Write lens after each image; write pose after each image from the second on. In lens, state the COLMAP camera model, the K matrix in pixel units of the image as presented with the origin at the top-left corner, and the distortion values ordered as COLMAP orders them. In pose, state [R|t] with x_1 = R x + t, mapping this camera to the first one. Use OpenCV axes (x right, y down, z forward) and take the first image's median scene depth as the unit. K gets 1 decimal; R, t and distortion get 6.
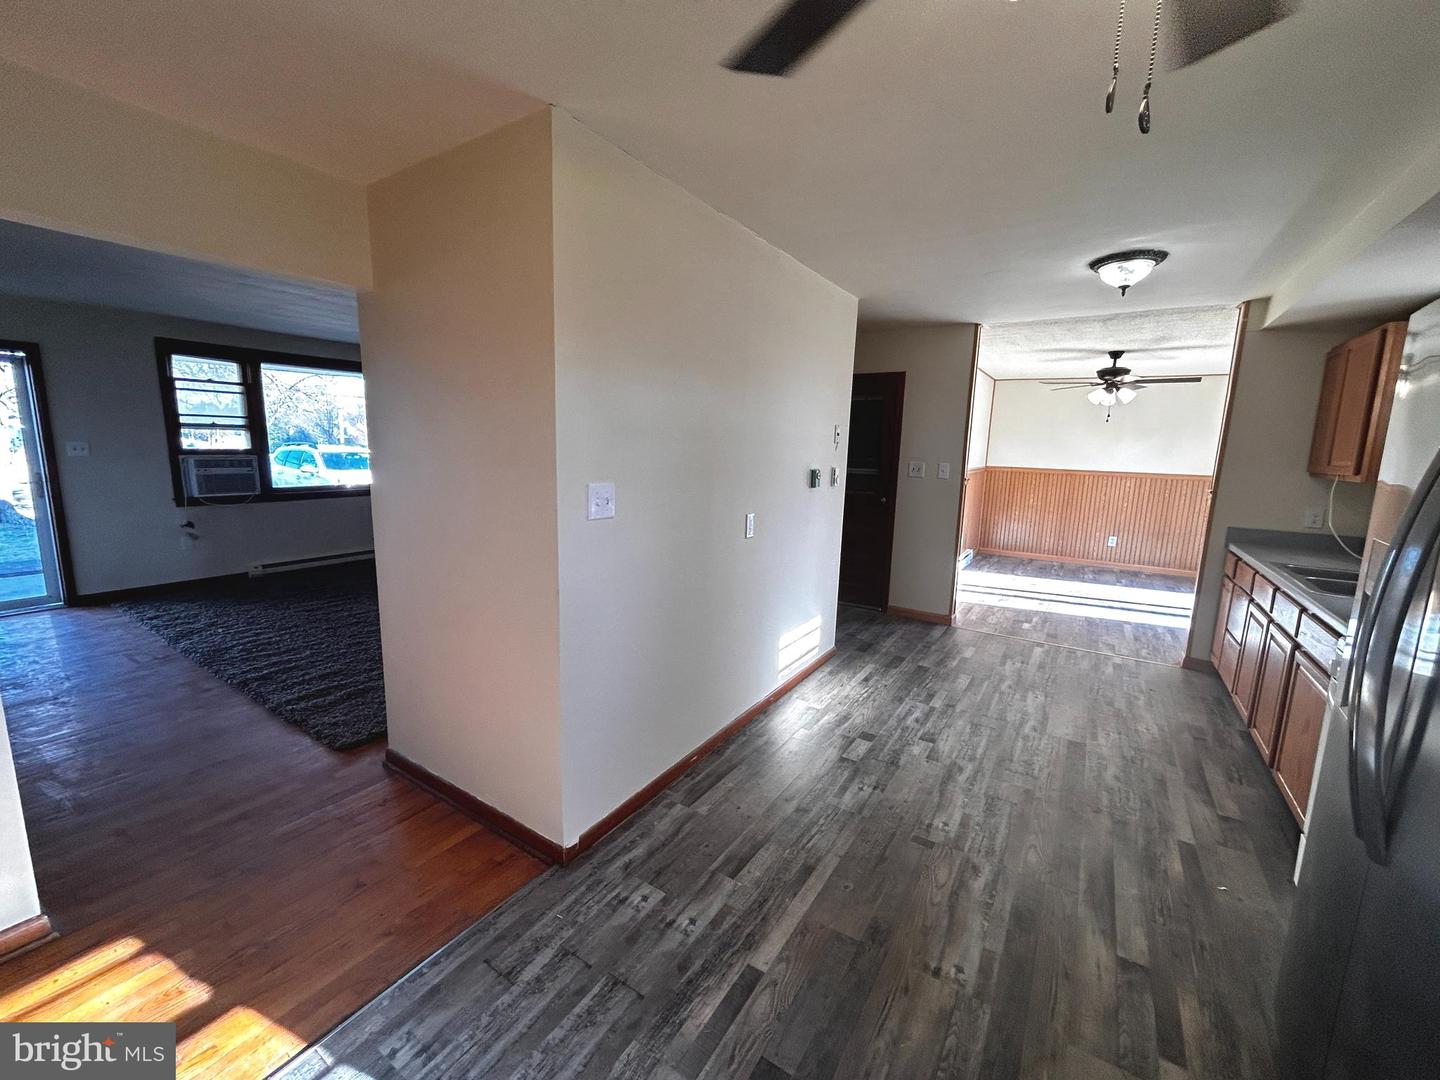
lens RADIAL K [[579.6, 0, 723.4], [0, 579.6, 542.3], [0, 0, 1]] dist [0.001115, 0.000402]
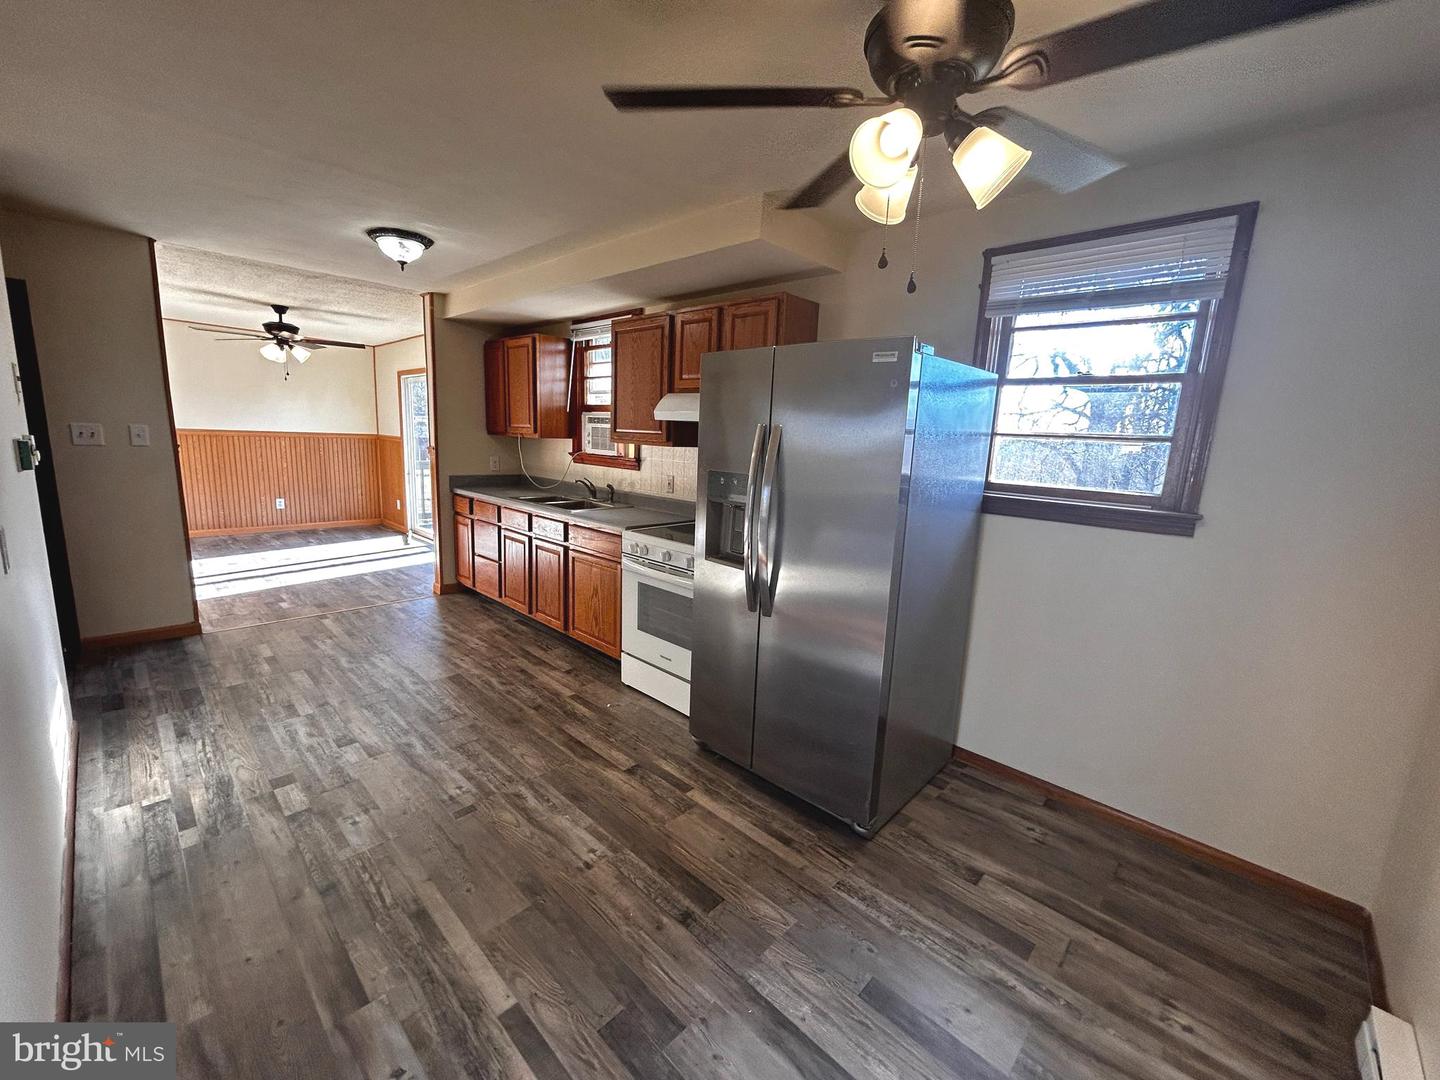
lens RADIAL K [[581.7, 0, 706.0], [0, 581.7, 537.9], [0, 0, 1]] dist [0.001320, 0.000520]
pose [[0.203947, -0.190096, 0.960349, -0.326890], [0.127151, 0.977801, 0.166548, -0.043697], [-0.970690, 0.088142, 0.223590, 0.241489]]
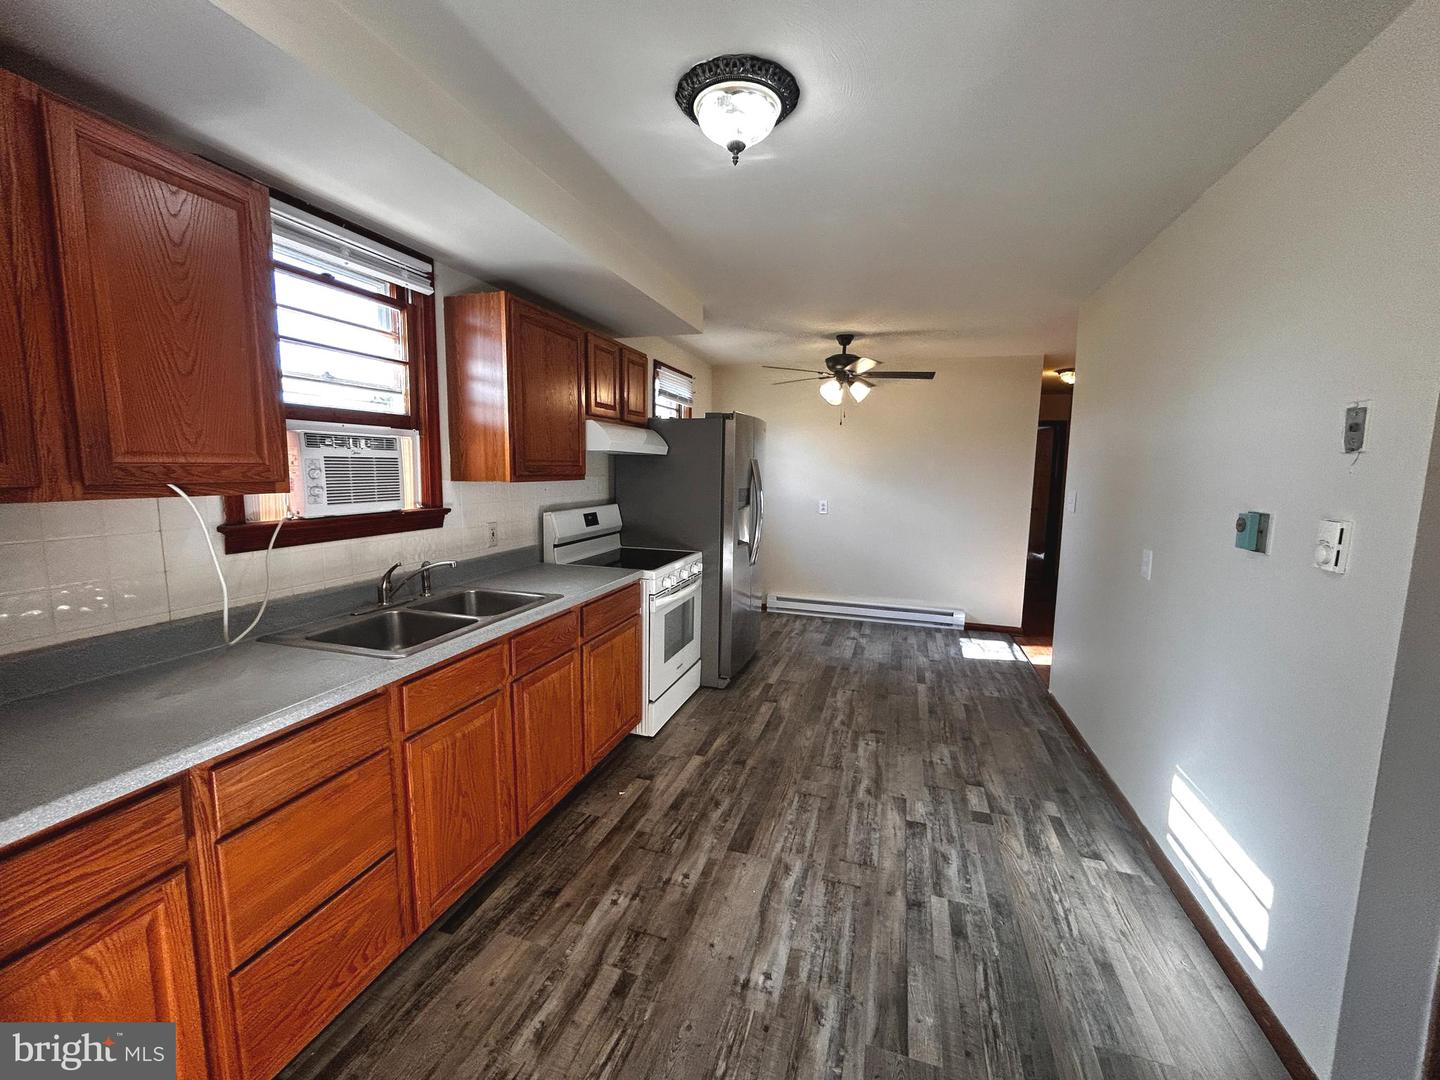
lens RADIAL K [[587.6, 0, 715.4], [0, 587.6, 538.7], [0, 0, 1]] dist [0.002550, 0.000618]
pose [[-0.964266, -0.007147, -0.264839, 0.830167], [-0.082706, 0.957799, 0.275283, -0.235657], [0.251695, 0.287350, -0.924164, 1.555434]]
